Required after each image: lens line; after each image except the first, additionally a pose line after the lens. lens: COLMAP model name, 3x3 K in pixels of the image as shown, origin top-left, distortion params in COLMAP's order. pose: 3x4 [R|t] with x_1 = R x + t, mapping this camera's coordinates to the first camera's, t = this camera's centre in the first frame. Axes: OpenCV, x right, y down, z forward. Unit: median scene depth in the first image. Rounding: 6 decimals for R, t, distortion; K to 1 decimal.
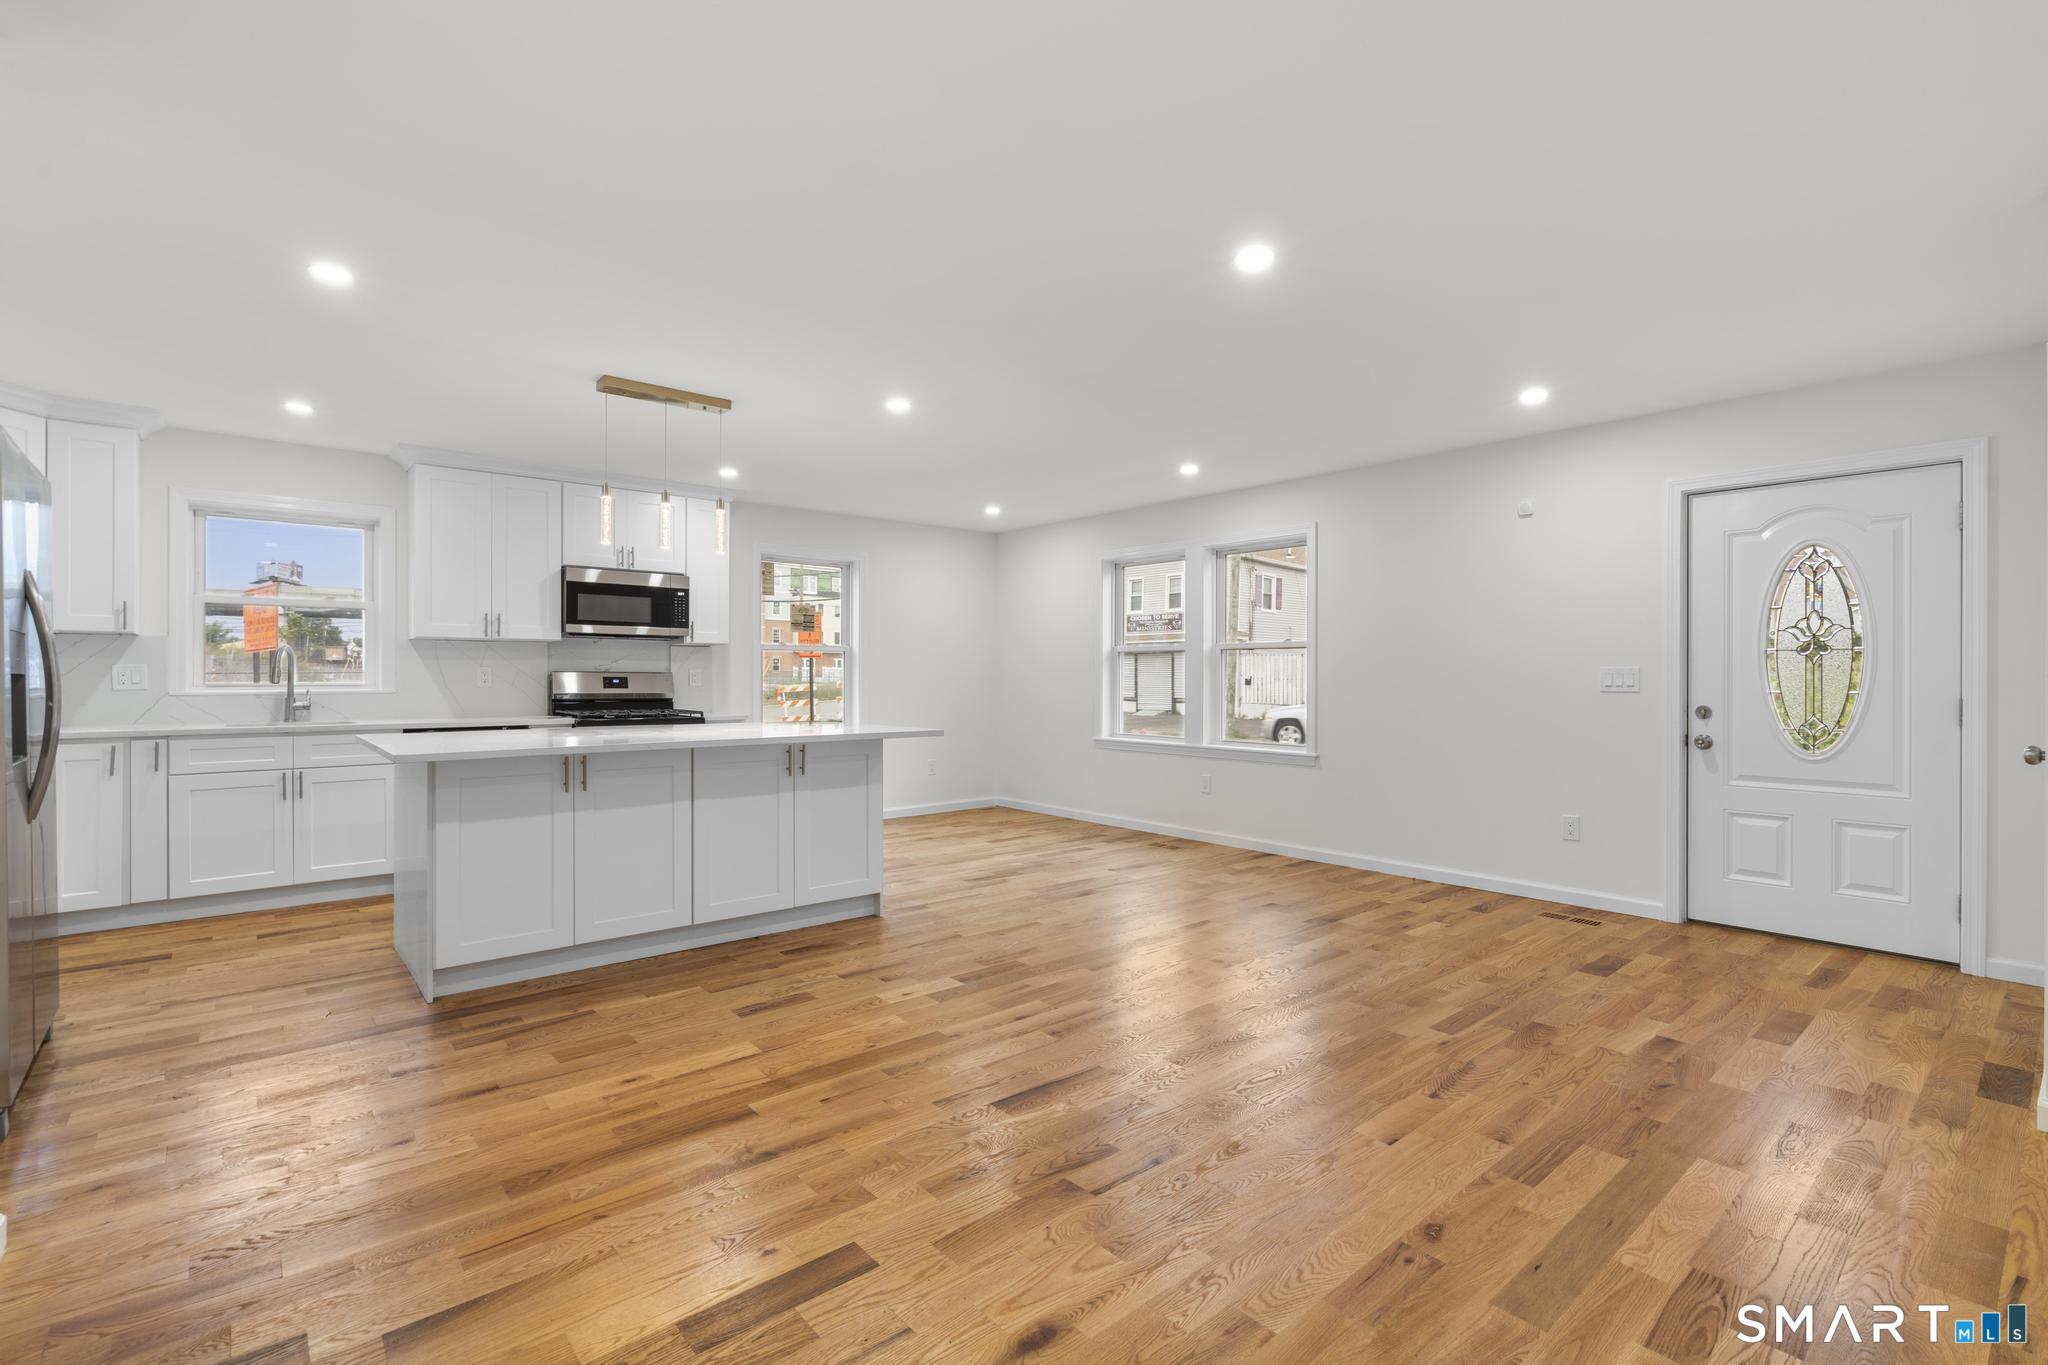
lens RADIAL K [[918.2, 0, 1019.8], [0, 918.2, 681.1], [0, 0, 1]] dist [-0.003696, 0.002052]
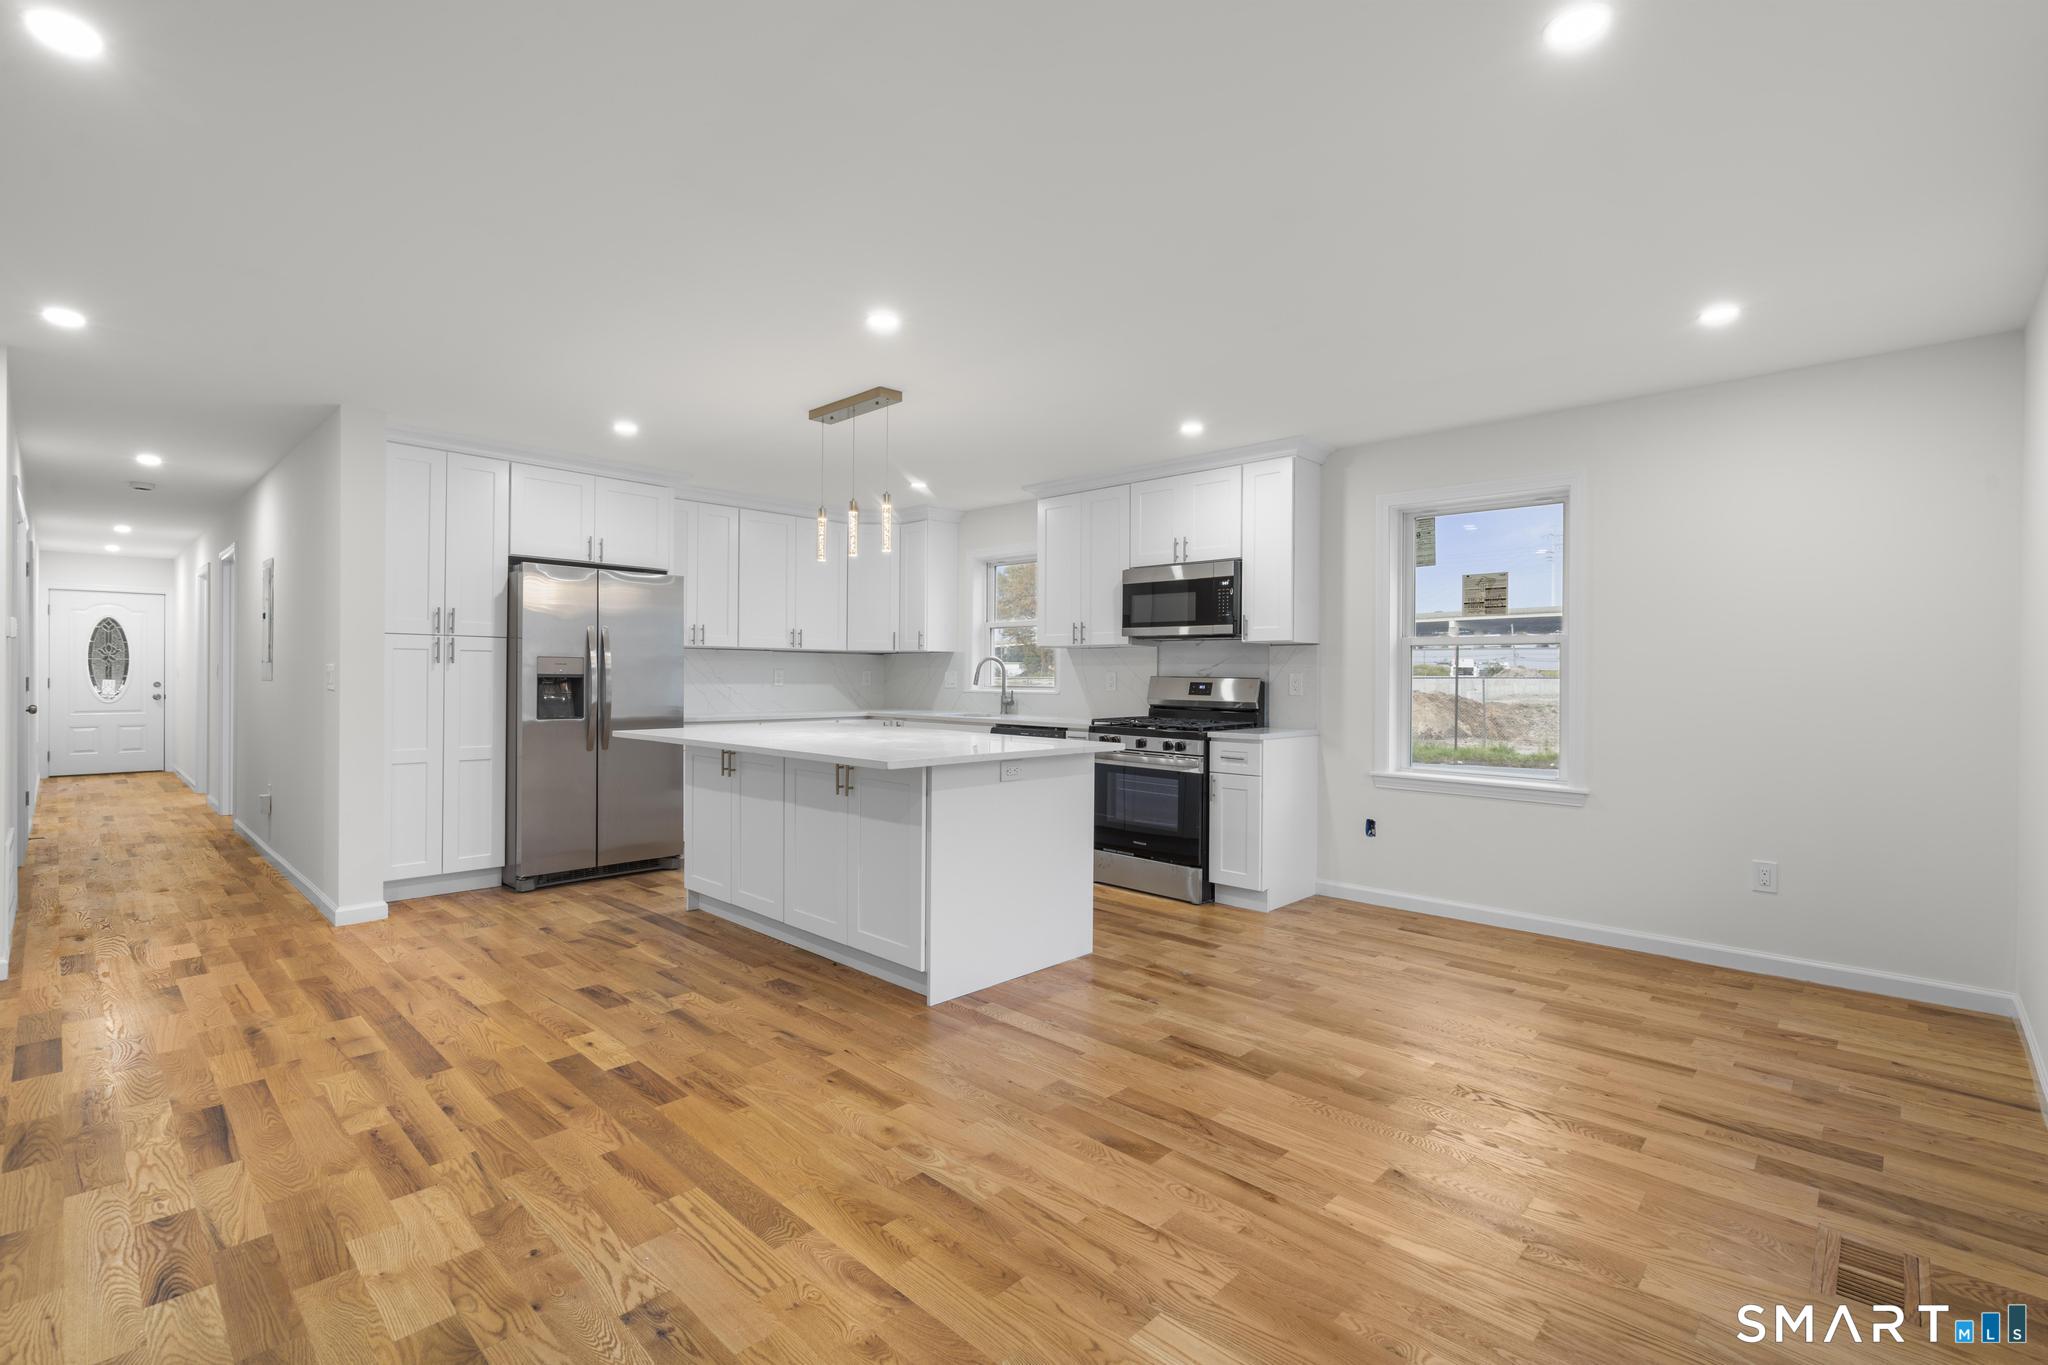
lens RADIAL K [[918.2, 0, 1019.0], [0, 918.2, 685.0], [0, 0, 1]] dist [-0.003696, 0.002052]
pose [[0.103839, 0.010474, -0.994539, 0.629625], [-0.011967, 0.999885, 0.009281, -0.012239], [0.994522, 0.010938, 0.103953, 1.049594]]
